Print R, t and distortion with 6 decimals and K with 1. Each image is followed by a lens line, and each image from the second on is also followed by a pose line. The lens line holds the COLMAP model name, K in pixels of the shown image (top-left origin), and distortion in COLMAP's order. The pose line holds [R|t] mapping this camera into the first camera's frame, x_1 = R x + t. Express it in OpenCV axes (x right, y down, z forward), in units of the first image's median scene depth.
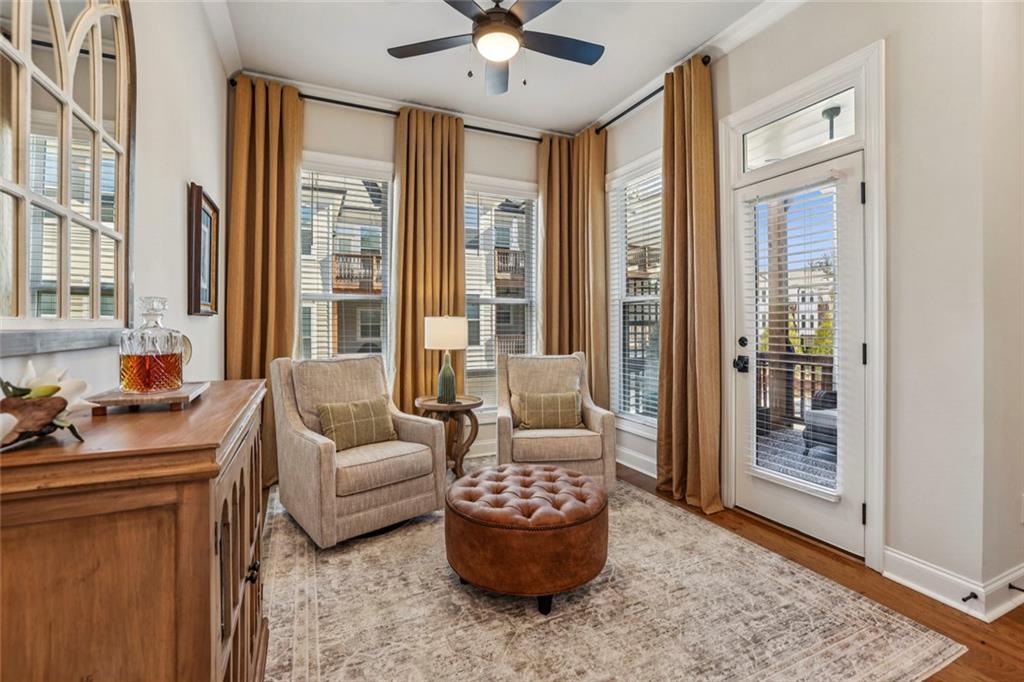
lens RADIAL K [[460.5, 0, 516.1], [0, 460.5, 330.5], [0, 0, 1]] dist [-0.032513, 0.000593]
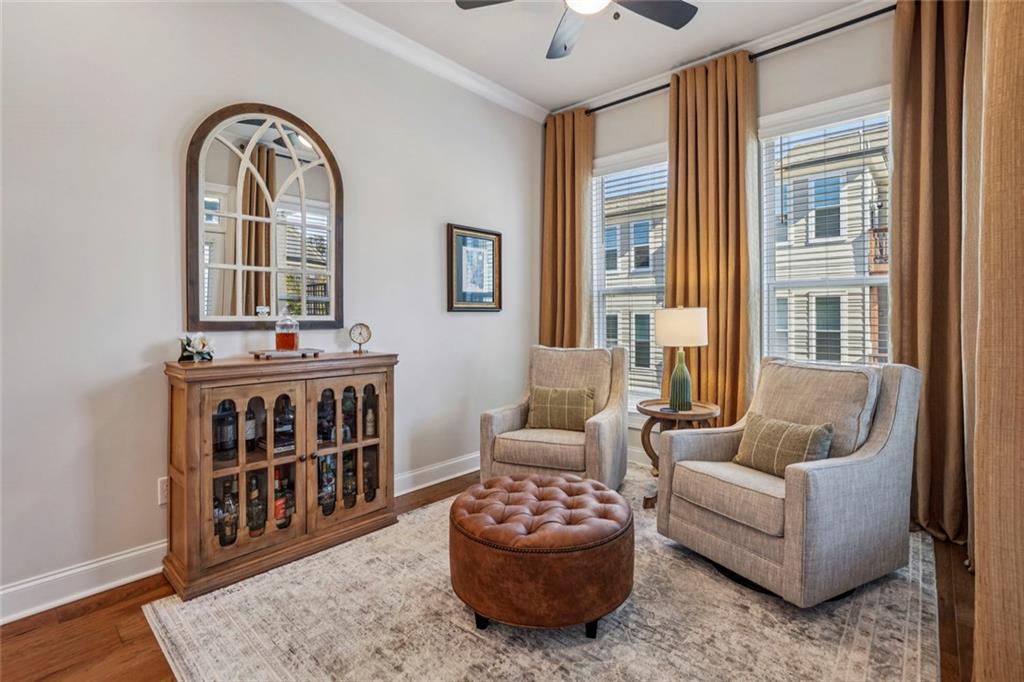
lens RADIAL K [[474.8, 0, 508.6], [0, 474.8, 327.8], [0, 0, 1]] dist [-0.001431, -0.000190]
pose [[0.389368, 0.016147, -0.920941, 0.583620], [-0.006848, 0.999869, 0.014636, -0.004827], [0.921057, 0.000608, 0.389428, 0.402512]]
